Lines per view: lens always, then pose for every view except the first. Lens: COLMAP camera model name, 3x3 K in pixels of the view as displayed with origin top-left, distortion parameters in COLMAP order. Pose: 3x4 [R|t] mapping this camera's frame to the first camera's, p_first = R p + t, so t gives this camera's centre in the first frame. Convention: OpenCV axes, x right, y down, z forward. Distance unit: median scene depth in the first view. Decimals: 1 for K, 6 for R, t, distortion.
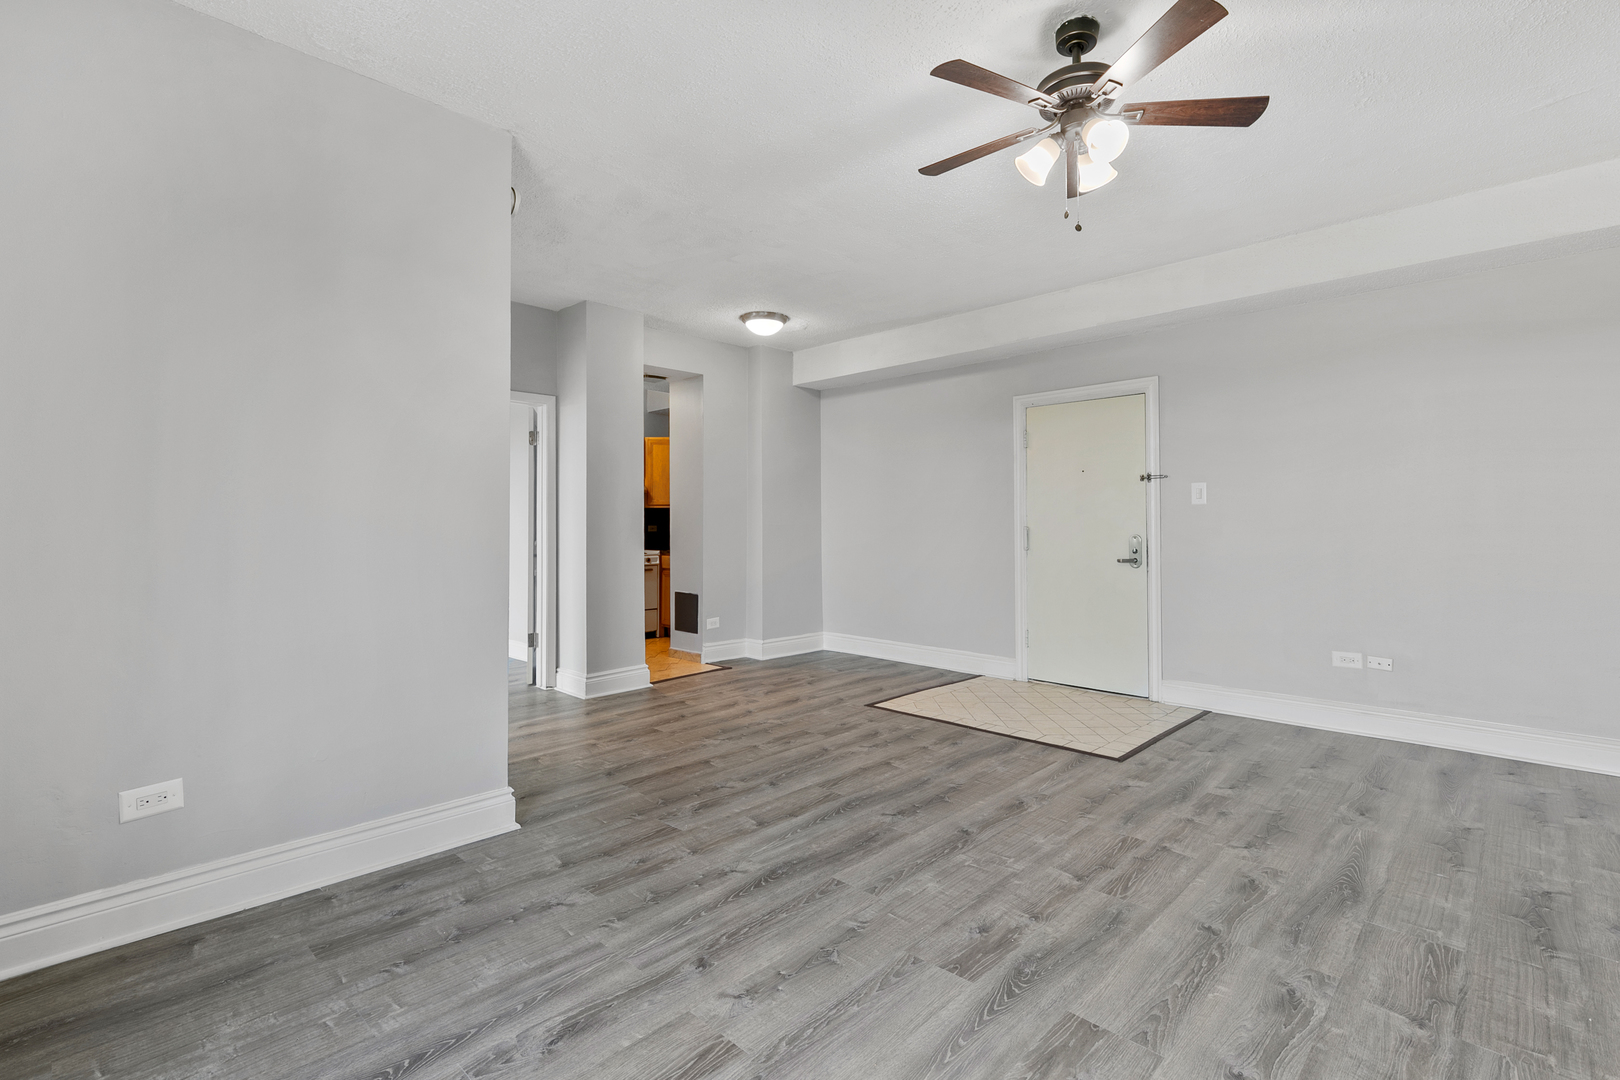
lens RADIAL K [[733.8, 0, 806.7], [0, 733.8, 533.1], [0, 0, 1]] dist [-0.002205, -0.000161]
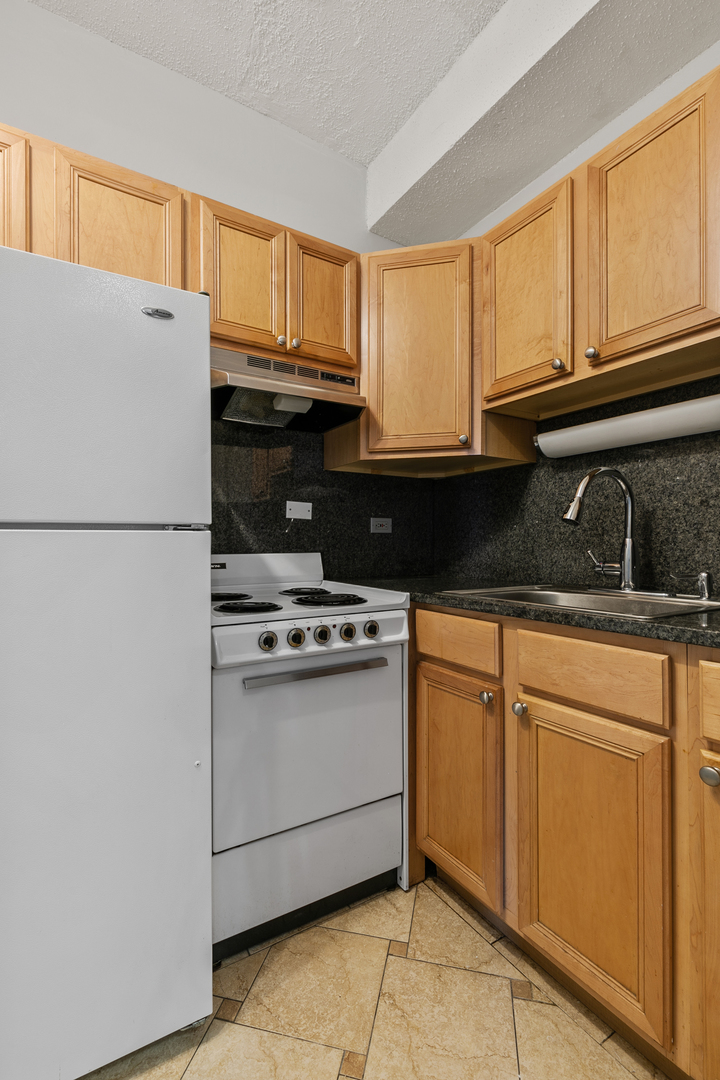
lens RADIAL K [[489.2, 0, 358.6], [0, 489.2, 540.9], [0, 0, 1]] dist [-0.002205, -0.000161]
pose [[0.971491, -0.006272, -0.236993, -0.231740], [0.004155, 0.999947, -0.009430, 0.006375], [0.237039, 0.008176, 0.971466, 1.077029]]
